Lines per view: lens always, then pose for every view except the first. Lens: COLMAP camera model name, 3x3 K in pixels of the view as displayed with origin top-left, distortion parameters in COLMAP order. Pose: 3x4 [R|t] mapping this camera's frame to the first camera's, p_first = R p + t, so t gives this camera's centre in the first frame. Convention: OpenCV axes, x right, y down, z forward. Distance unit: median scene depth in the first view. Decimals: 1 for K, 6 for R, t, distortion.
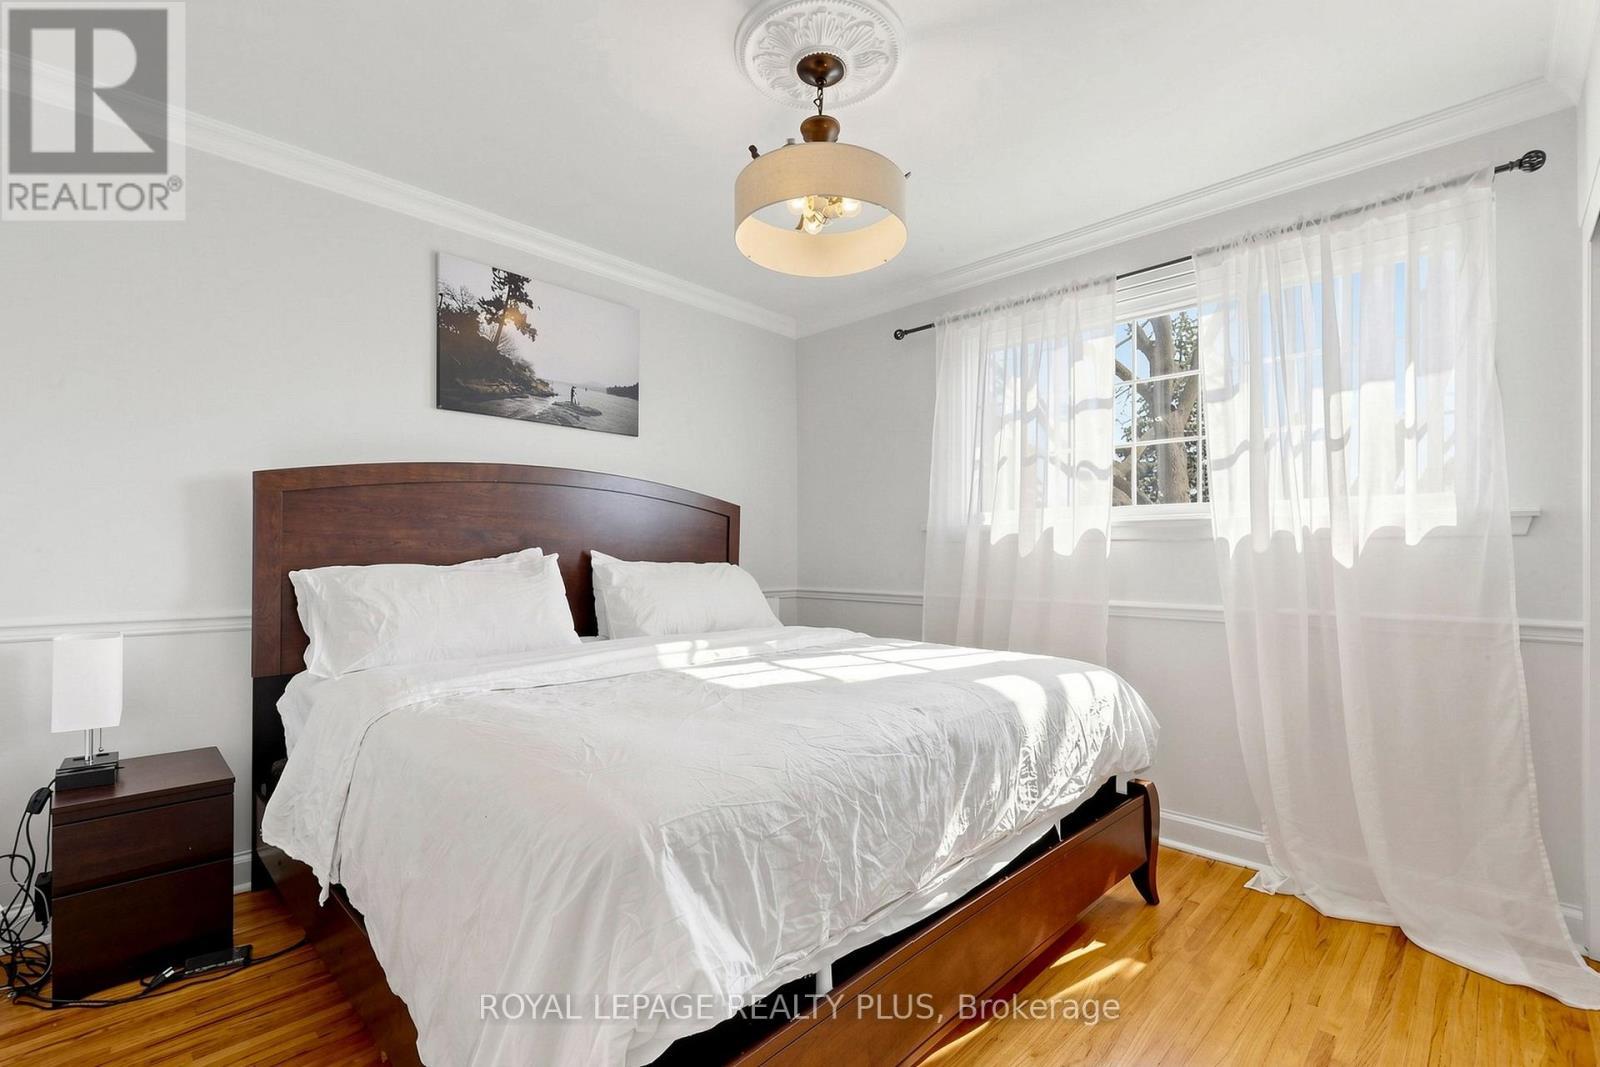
lens RADIAL K [[695.1, 0, 810.9], [0, 695.1, 555.4], [0, 0, 1]] dist [0.003007, 0.001317]
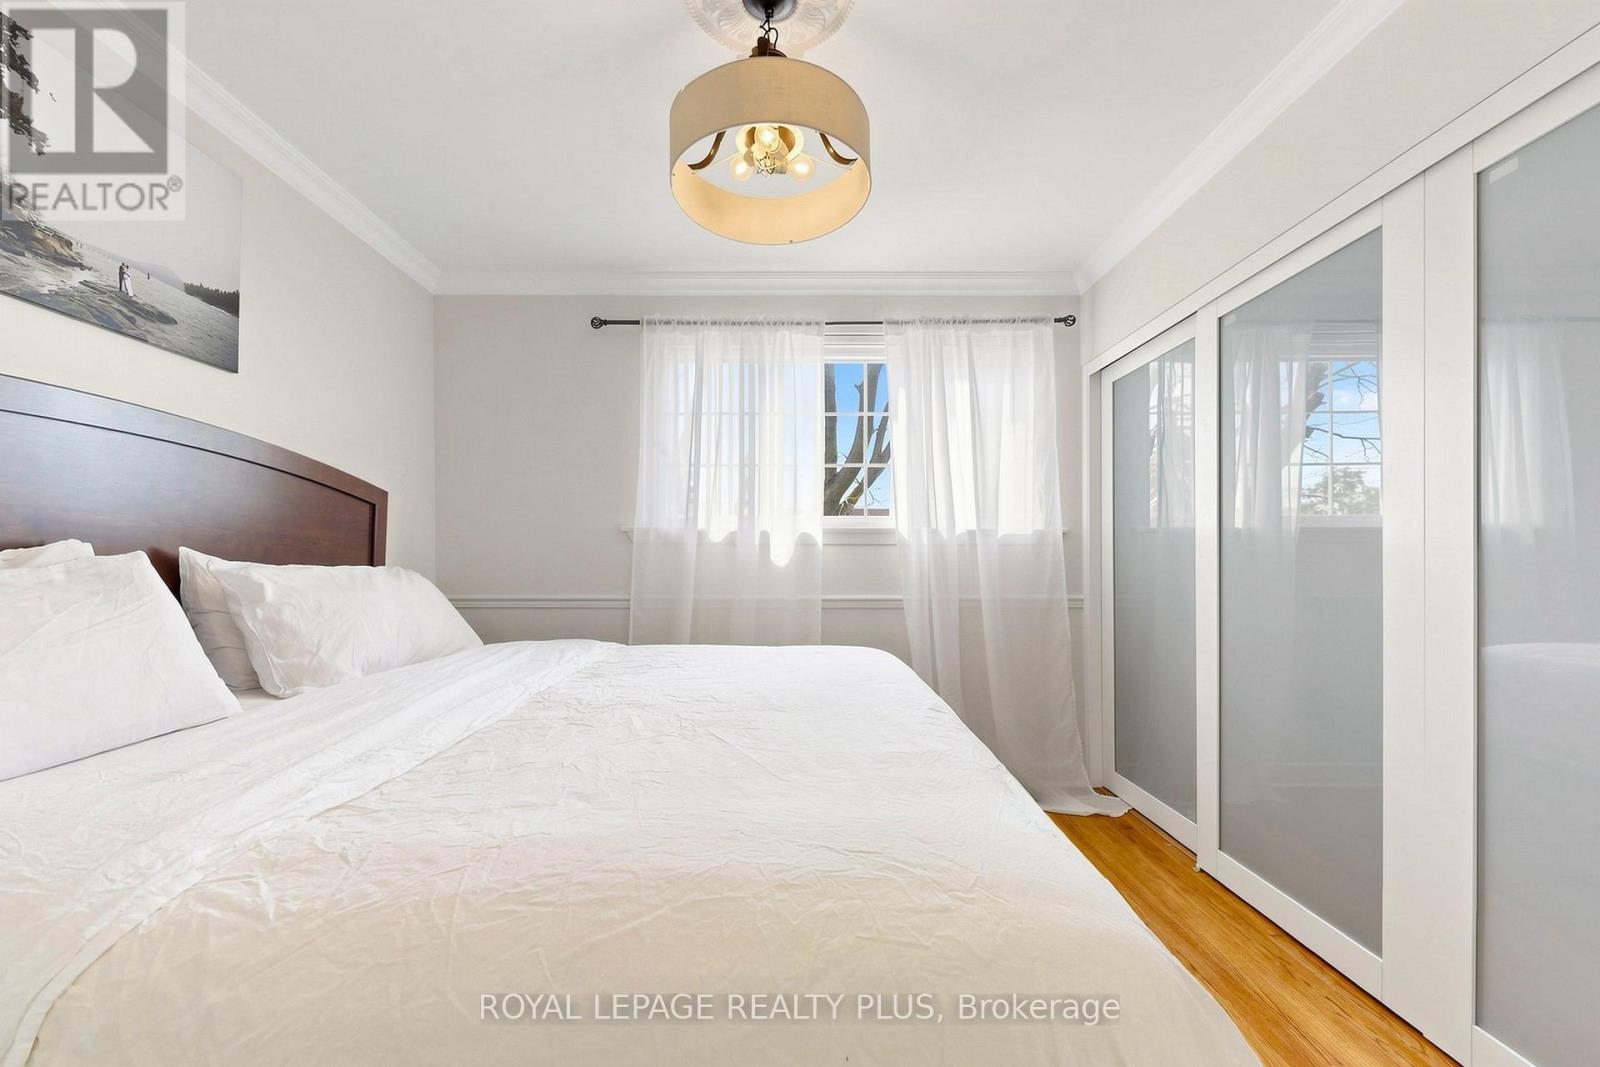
lens RADIAL K [[600.2, 0, 770.1], [0, 600.2, 557.9], [0, 0, 1]] dist [0.002939, -0.000656]
pose [[0.734147, -0.001057, 0.678990, -0.302688], [-0.002343, 0.999989, 0.004091, -0.000724], [-0.678987, -0.004594, 0.734136, 0.279064]]
